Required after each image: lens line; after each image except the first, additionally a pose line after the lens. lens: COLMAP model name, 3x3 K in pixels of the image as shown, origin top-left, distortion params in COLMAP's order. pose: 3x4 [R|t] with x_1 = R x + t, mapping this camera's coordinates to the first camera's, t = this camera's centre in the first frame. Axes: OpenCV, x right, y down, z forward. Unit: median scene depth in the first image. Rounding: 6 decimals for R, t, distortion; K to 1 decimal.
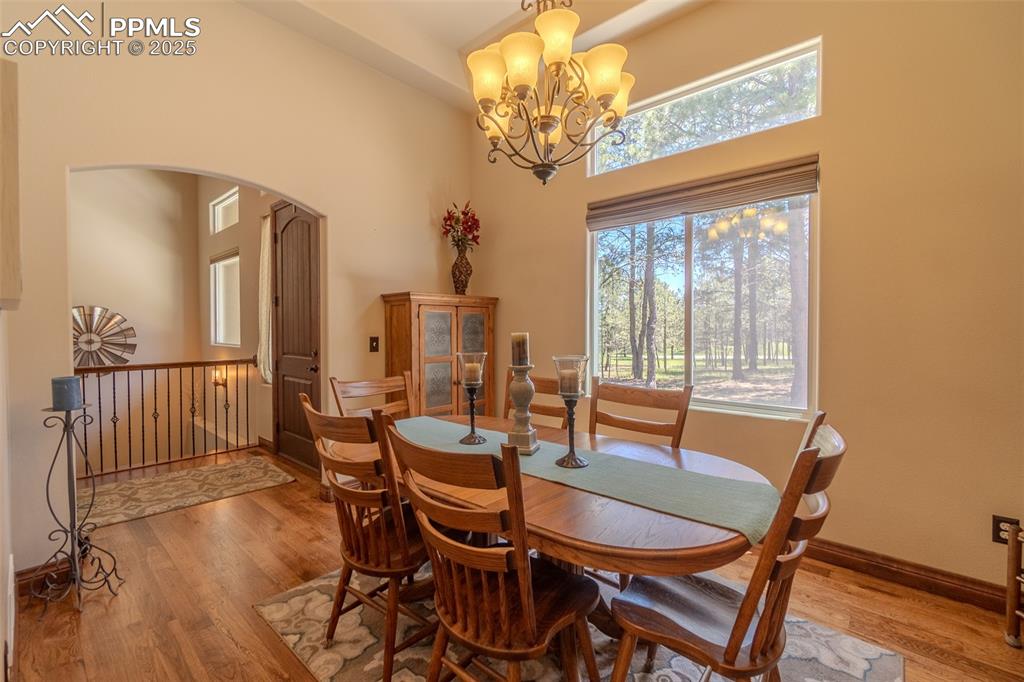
lens RADIAL K [[462.5, 0, 508.7], [0, 462.5, 338.0], [0, 0, 1]] dist [-0.003320, -0.000331]
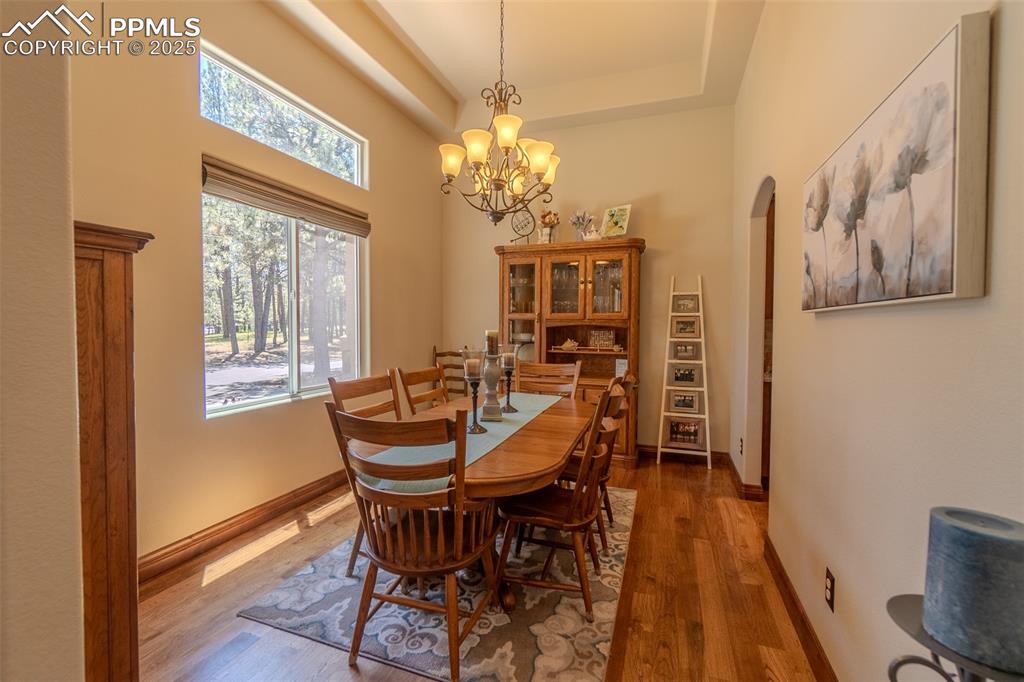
lens RADIAL K [[462.5, 0, 508.7], [0, 462.5, 338.0], [0, 0, 1]] dist [-0.003320, -0.000331]
pose [[-0.400833, -0.028515, 0.915707, -0.936266], [0.015926, 0.999148, 0.038084, -0.026193], [-0.916013, 0.029849, -0.400037, 1.155415]]
